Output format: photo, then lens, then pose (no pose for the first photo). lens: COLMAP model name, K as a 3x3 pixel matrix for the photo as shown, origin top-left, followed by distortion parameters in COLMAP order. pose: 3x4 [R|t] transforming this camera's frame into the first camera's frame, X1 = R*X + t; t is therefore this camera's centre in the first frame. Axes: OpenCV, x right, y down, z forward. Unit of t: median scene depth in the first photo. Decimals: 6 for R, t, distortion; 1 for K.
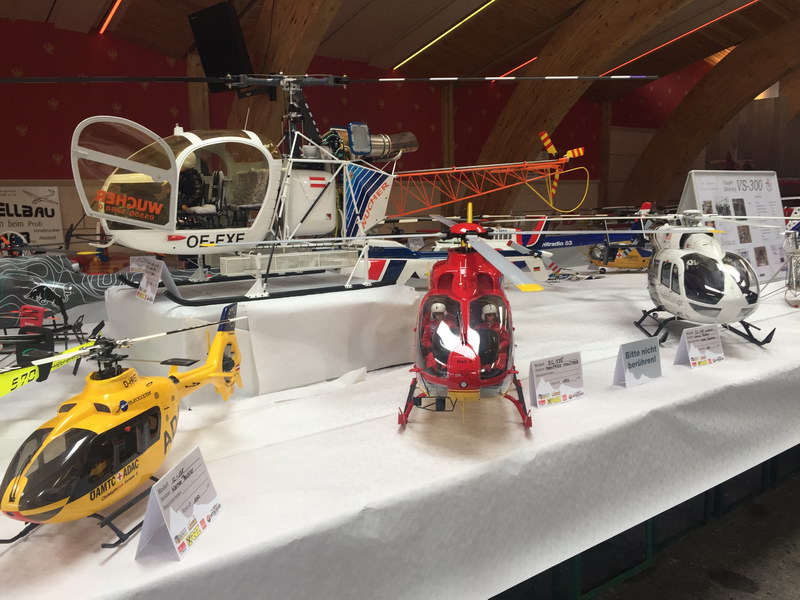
lens RADIAL K [[674.1, 0, 397.6], [0, 674.1, 296.5], [0, 0, 1]] dist [0.072112, -0.100175]
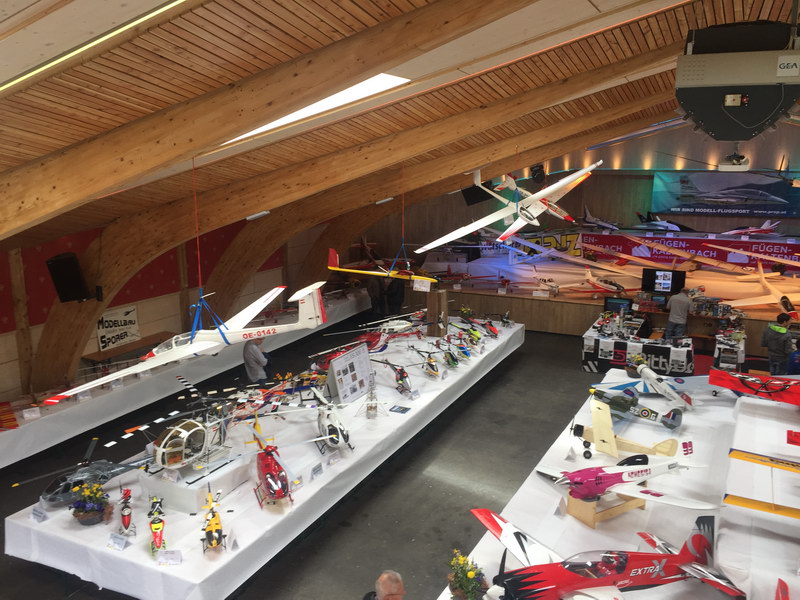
lens RADIAL K [[674.1, 0, 400.5], [0, 674.1, 303.1], [0, 0, 1]] dist [0.072112, -0.100175]
pose [[0.888599, -0.080289, 0.451603, -0.509595], [0.054311, 0.996052, 0.070220, -0.649493], [-0.455458, -0.037870, 0.889452, -1.503083]]
